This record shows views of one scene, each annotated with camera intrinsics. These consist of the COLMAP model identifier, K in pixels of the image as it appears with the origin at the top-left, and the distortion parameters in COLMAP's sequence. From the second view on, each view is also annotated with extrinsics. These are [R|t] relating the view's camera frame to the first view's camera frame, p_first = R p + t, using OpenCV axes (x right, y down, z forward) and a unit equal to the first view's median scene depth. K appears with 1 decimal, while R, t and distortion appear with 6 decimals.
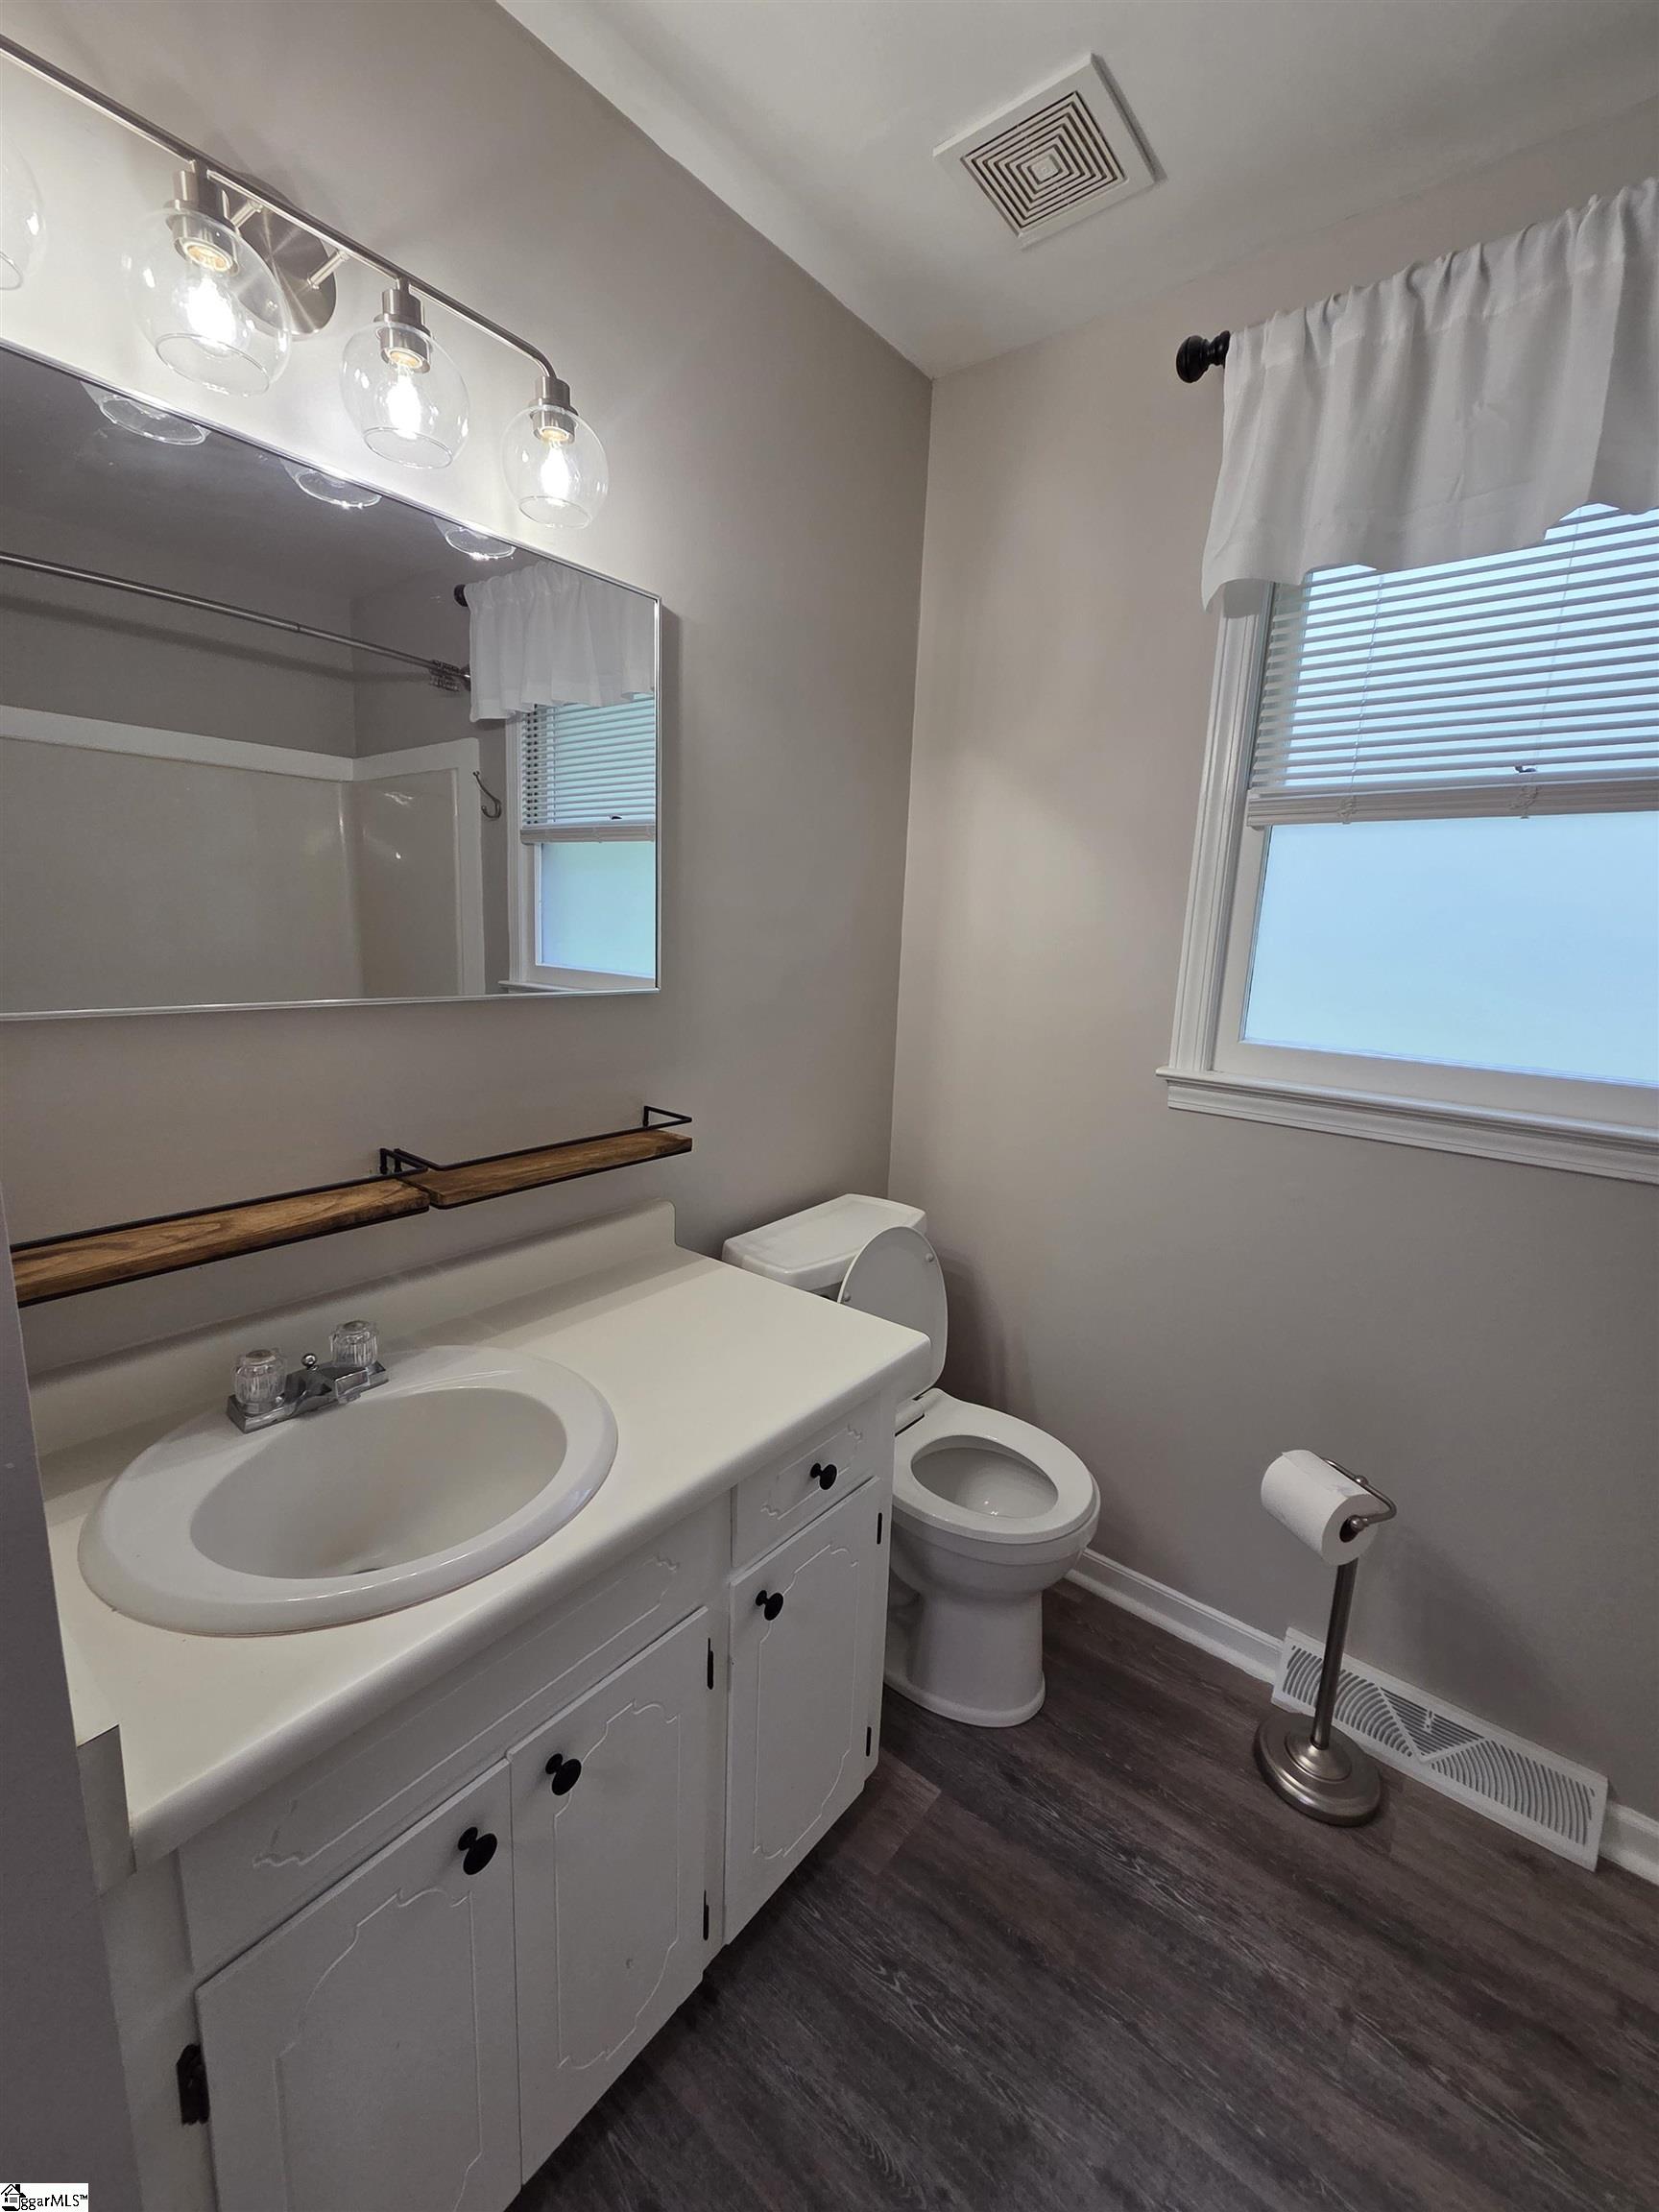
lens RADIAL K [[905.0, 0, 841.9], [0, 905.0, 1099.3], [0, 0, 1]] dist [0.006152, -0.001972]
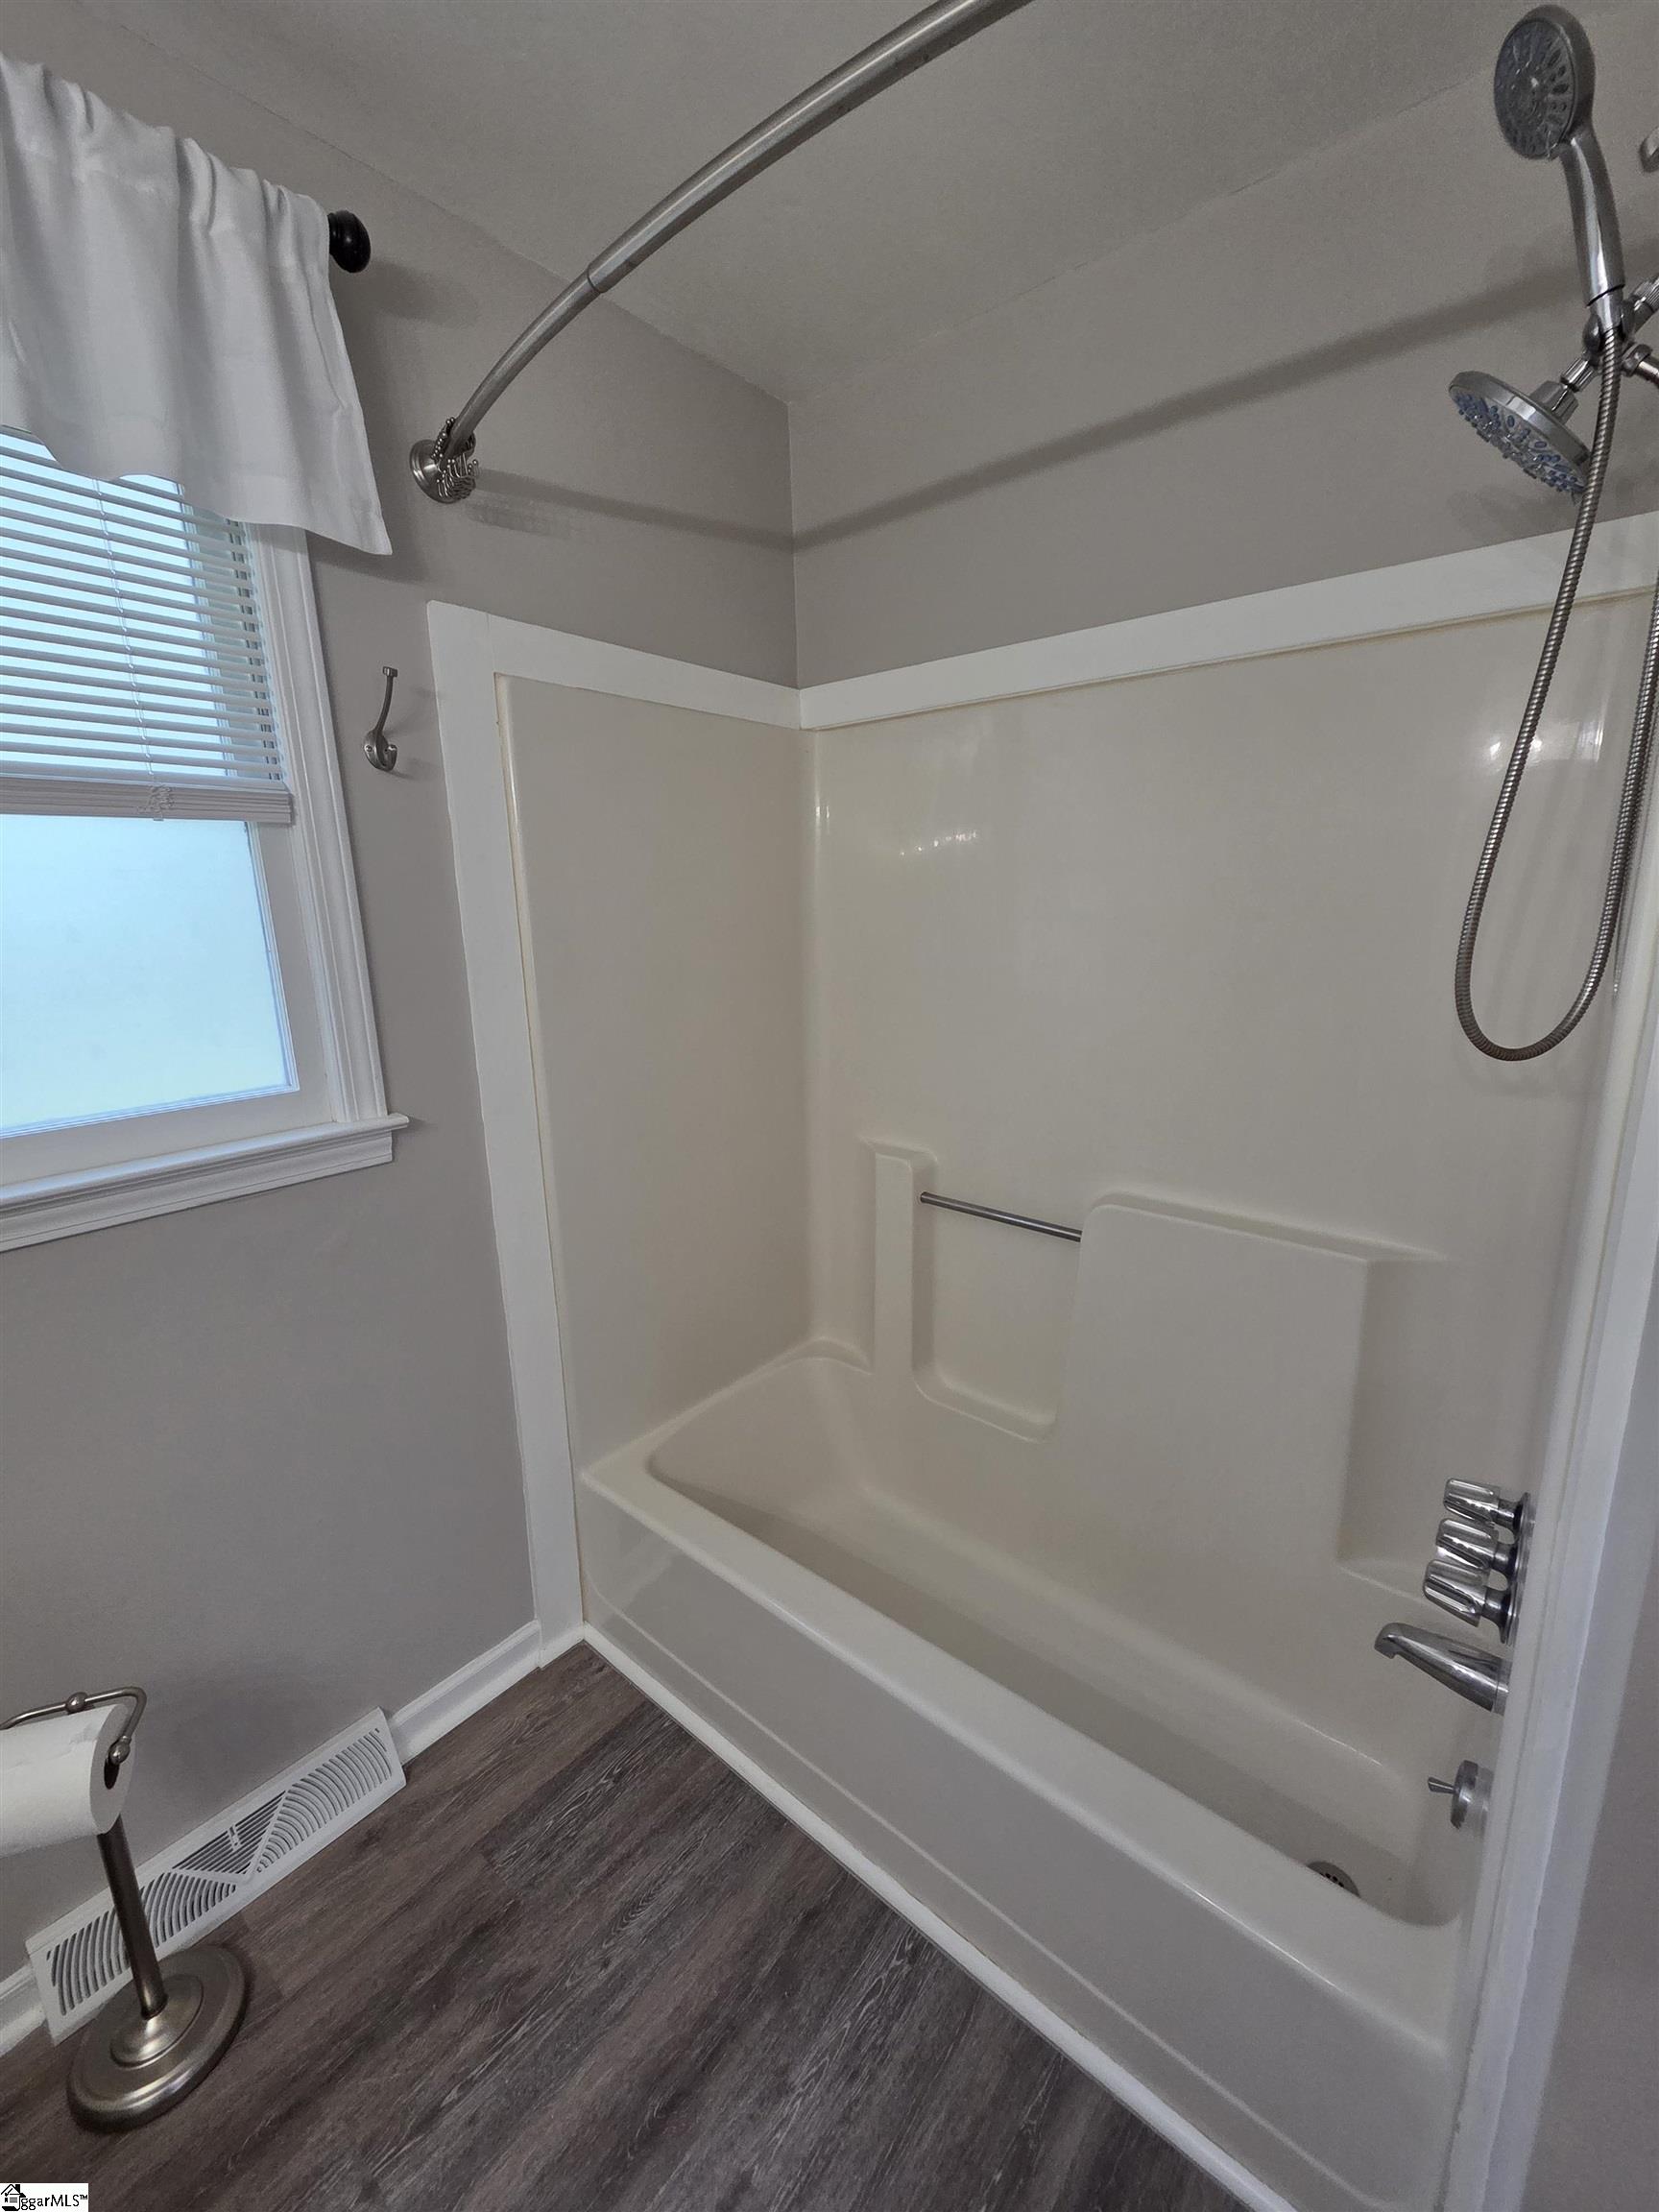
lens RADIAL K [[905.0, 0, 846.1], [0, 905.0, 1095.8], [0, 0, 1]] dist [0.006152, -0.001972]
pose [[0.017304, -0.263757, 0.964434, -0.012757], [0.208032, 0.944419, 0.254550, -0.119425], [-0.977969, 0.196229, 0.071212, 0.233899]]
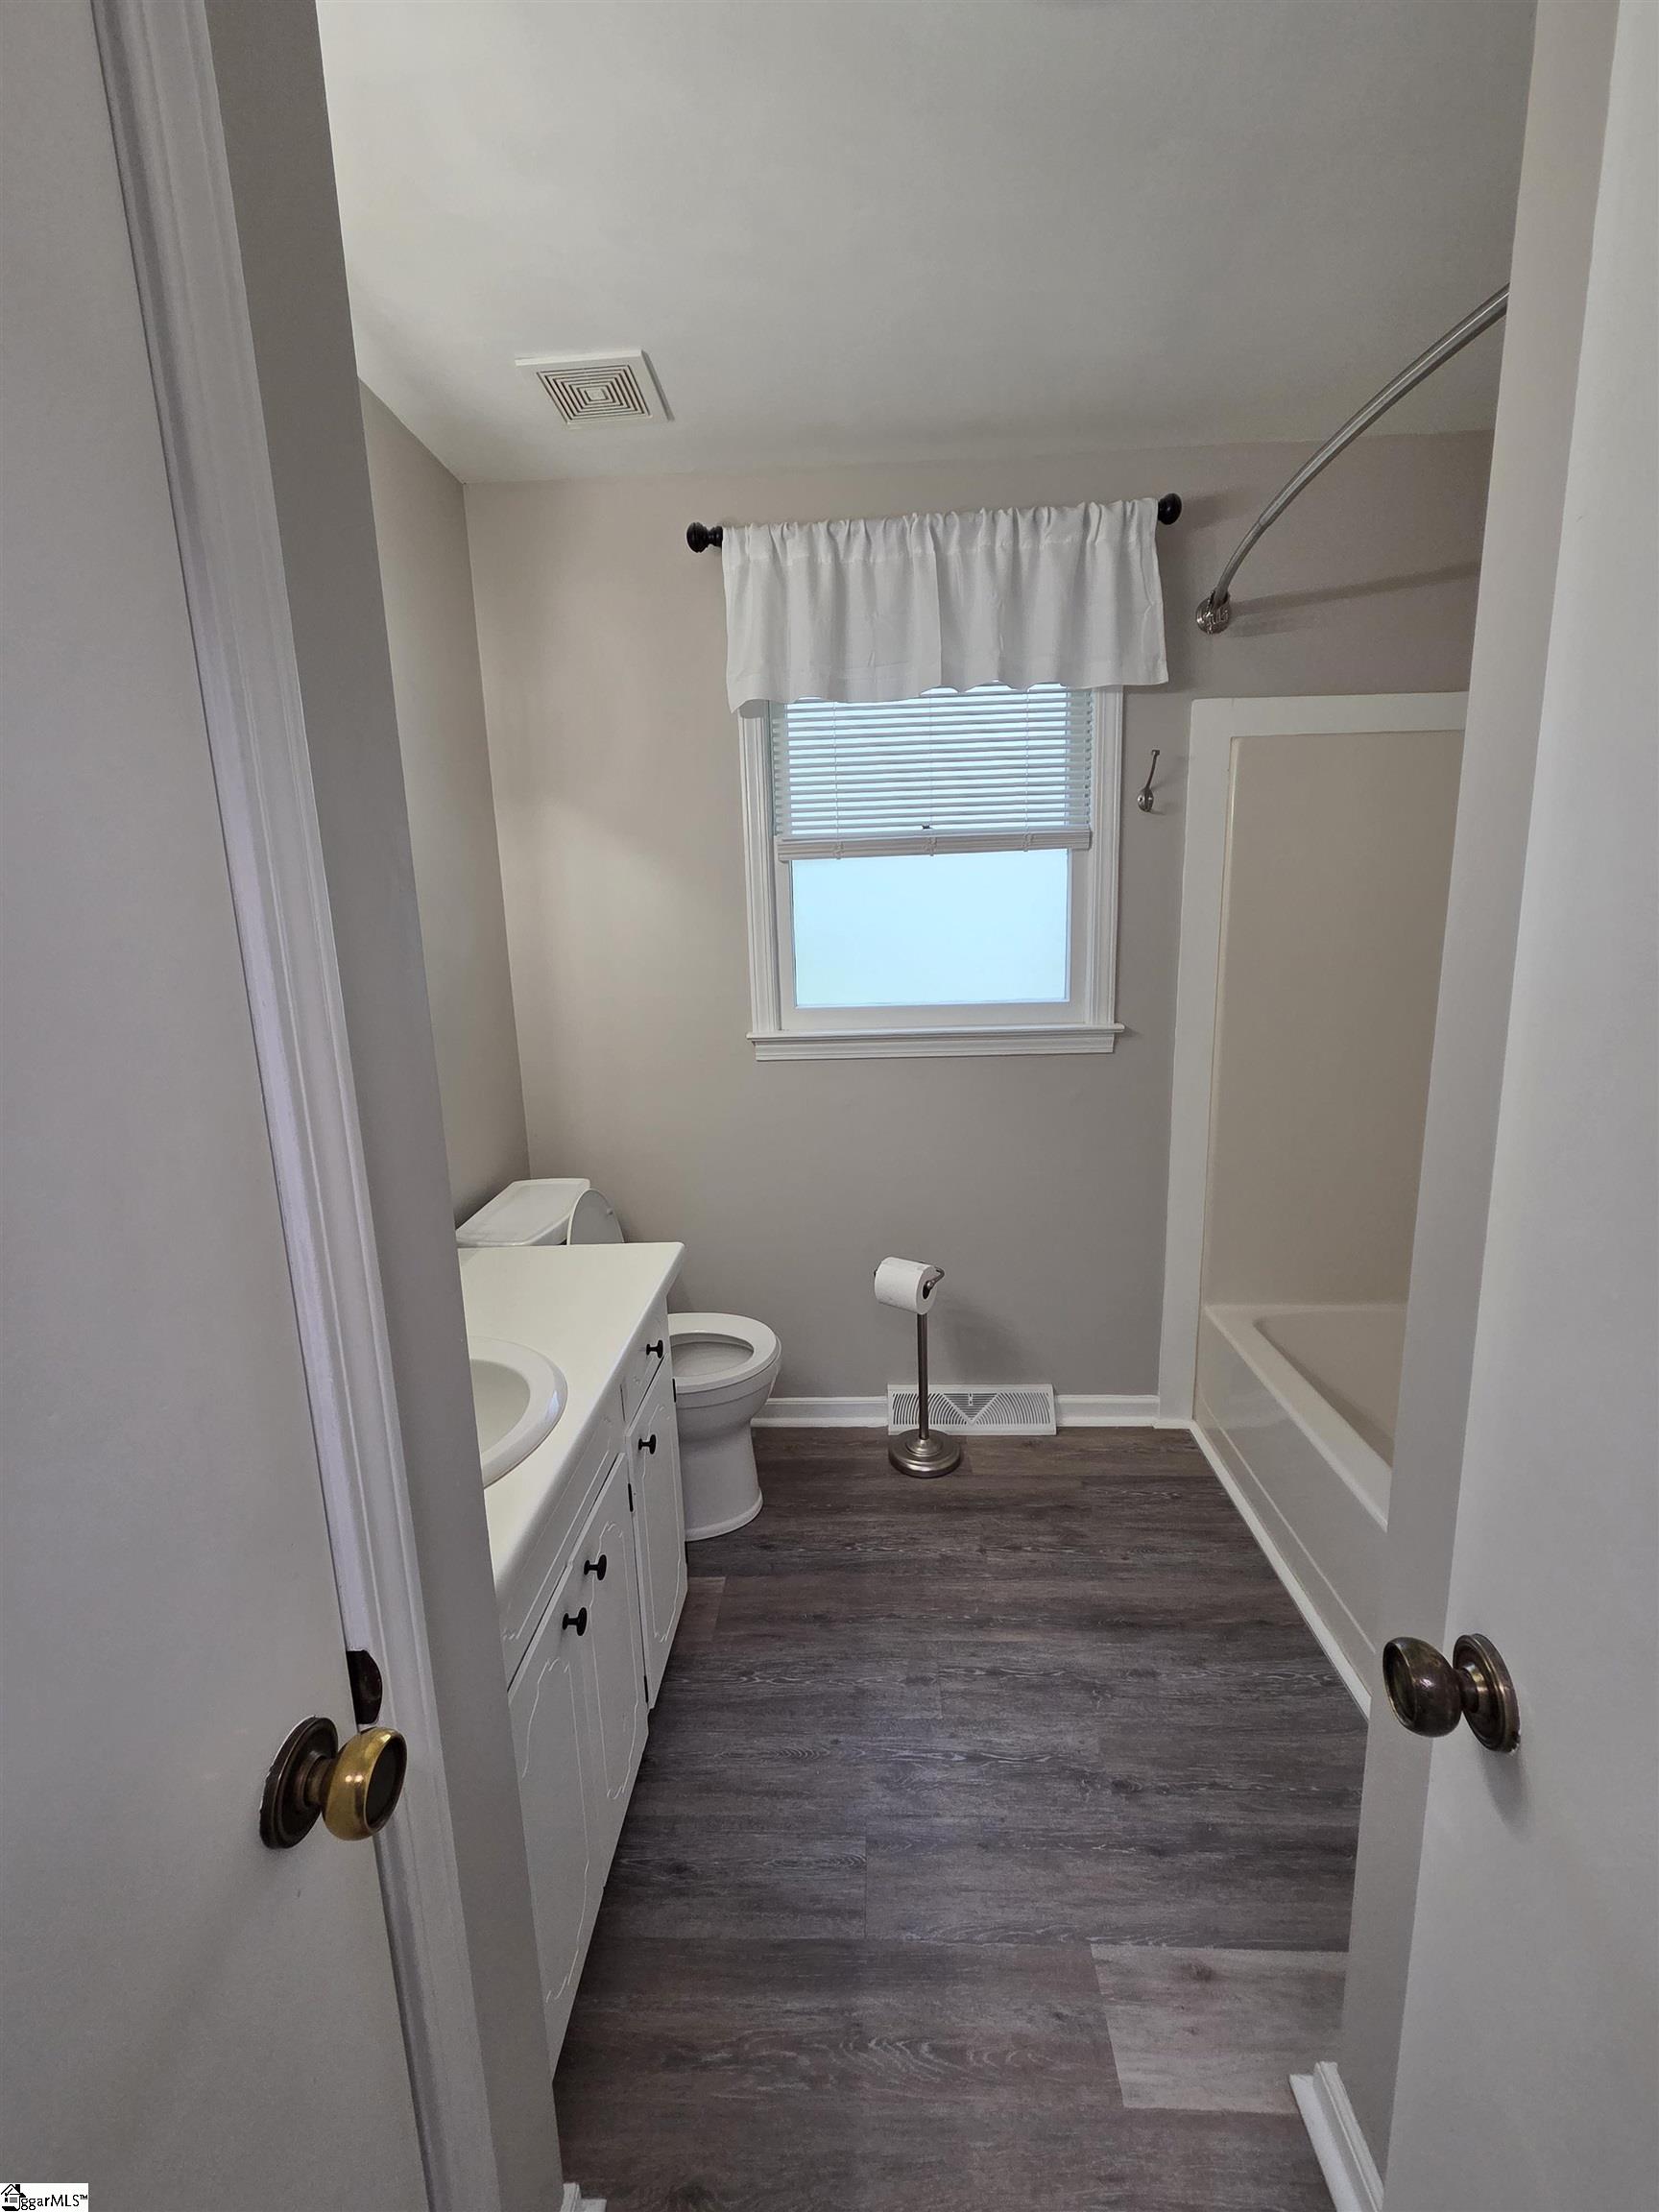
lens RADIAL K [[905.0, 0, 835.3], [0, 905.0, 1096.1], [0, 0, 1]] dist [0.006152, -0.001972]
pose [[0.802047, -0.179906, 0.569520, -0.442399], [0.175218, 0.982473, 0.063597, -0.006359], [-0.570980, 0.048782, 0.819513, -0.268324]]
